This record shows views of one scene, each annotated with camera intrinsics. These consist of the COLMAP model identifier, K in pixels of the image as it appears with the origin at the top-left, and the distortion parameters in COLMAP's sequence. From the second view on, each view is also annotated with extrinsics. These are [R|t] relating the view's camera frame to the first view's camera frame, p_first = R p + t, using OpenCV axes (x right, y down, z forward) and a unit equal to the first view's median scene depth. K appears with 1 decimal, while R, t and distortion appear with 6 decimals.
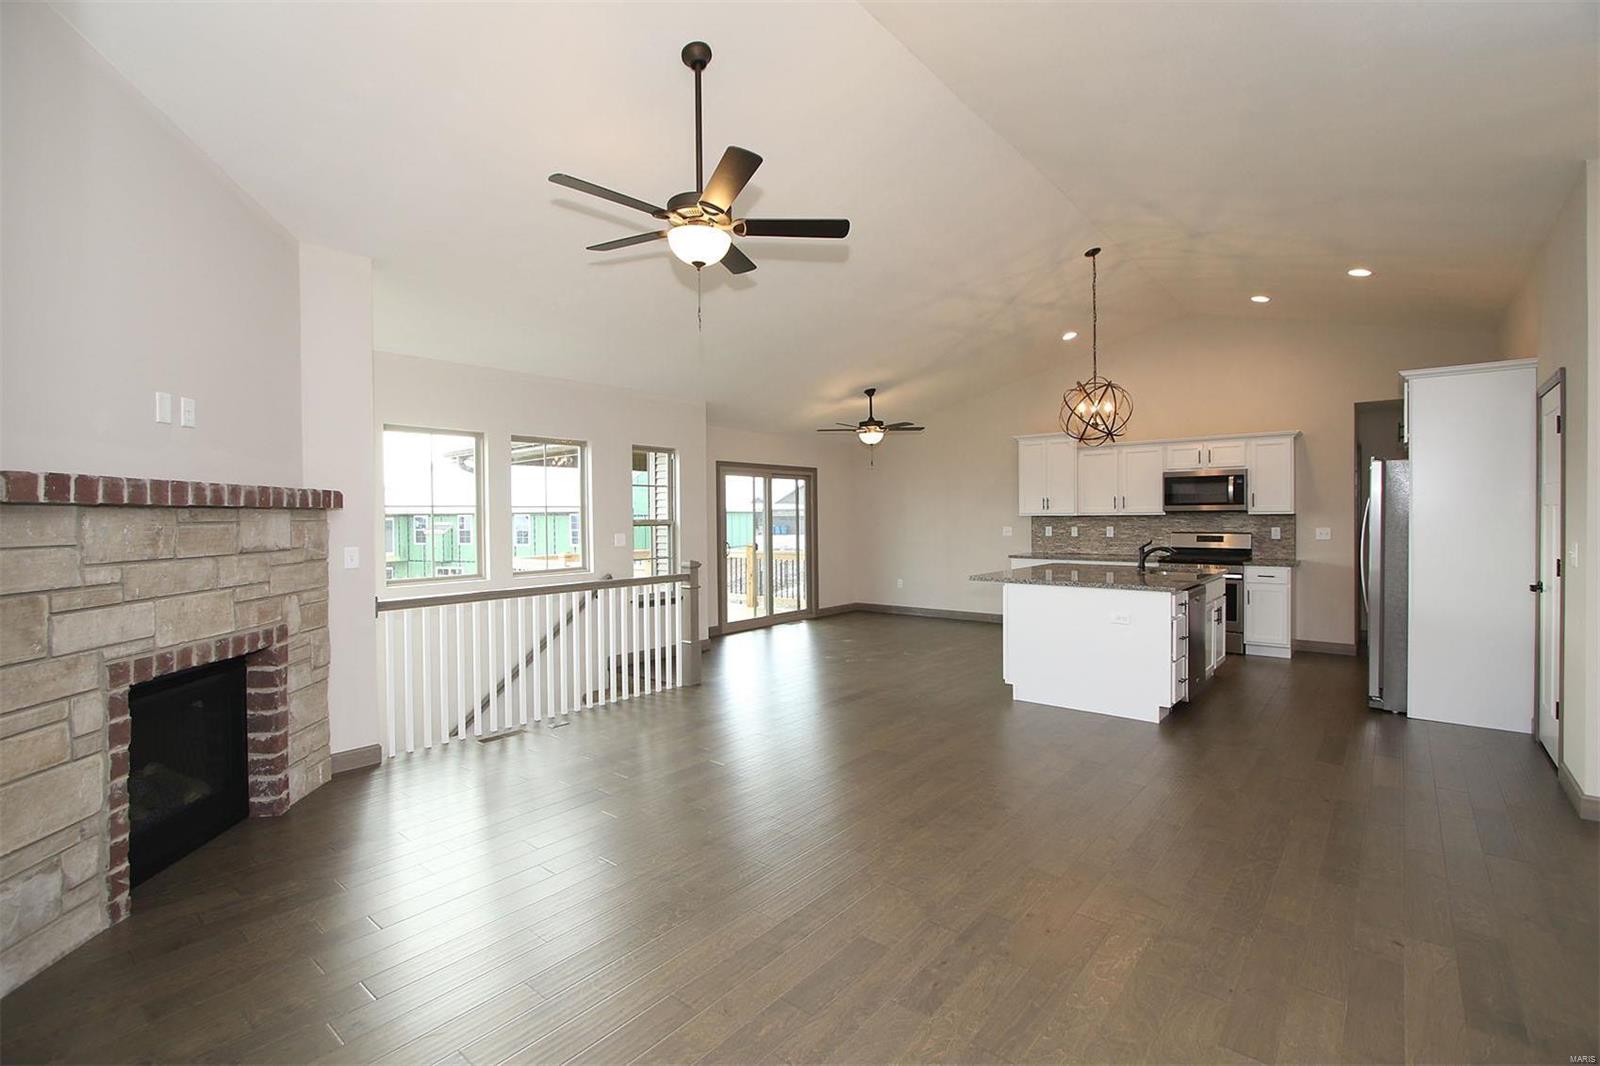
lens RADIAL K [[731.9, 0, 797.8], [0, 731.9, 528.3], [0, 0, 1]] dist [-0.012119, 0.002195]
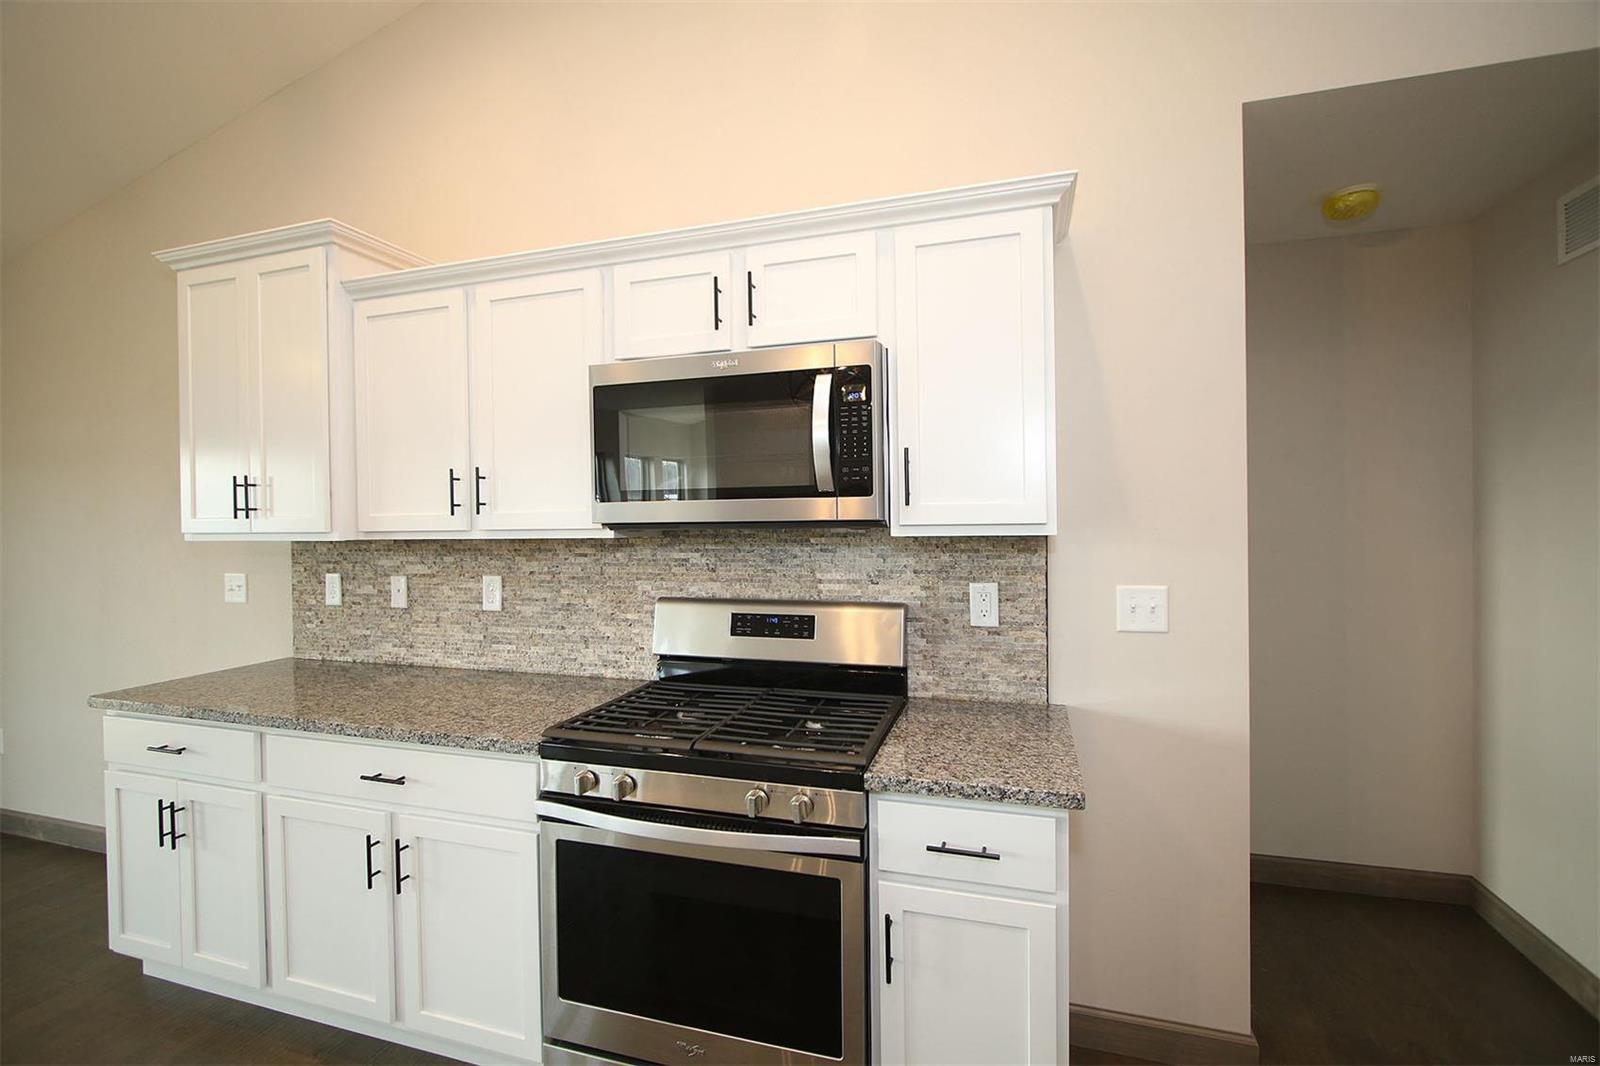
lens RADIAL K [[731.9, 0, 797.4], [0, 731.9, 526.3], [0, 0, 1]] dist [-0.012119, 0.002195]
pose [[0.925760, -0.008602, 0.378013, 0.489798], [0.012879, 0.999878, -0.008787, -0.020586], [-0.377891, 0.013003, 0.925759, 0.773560]]
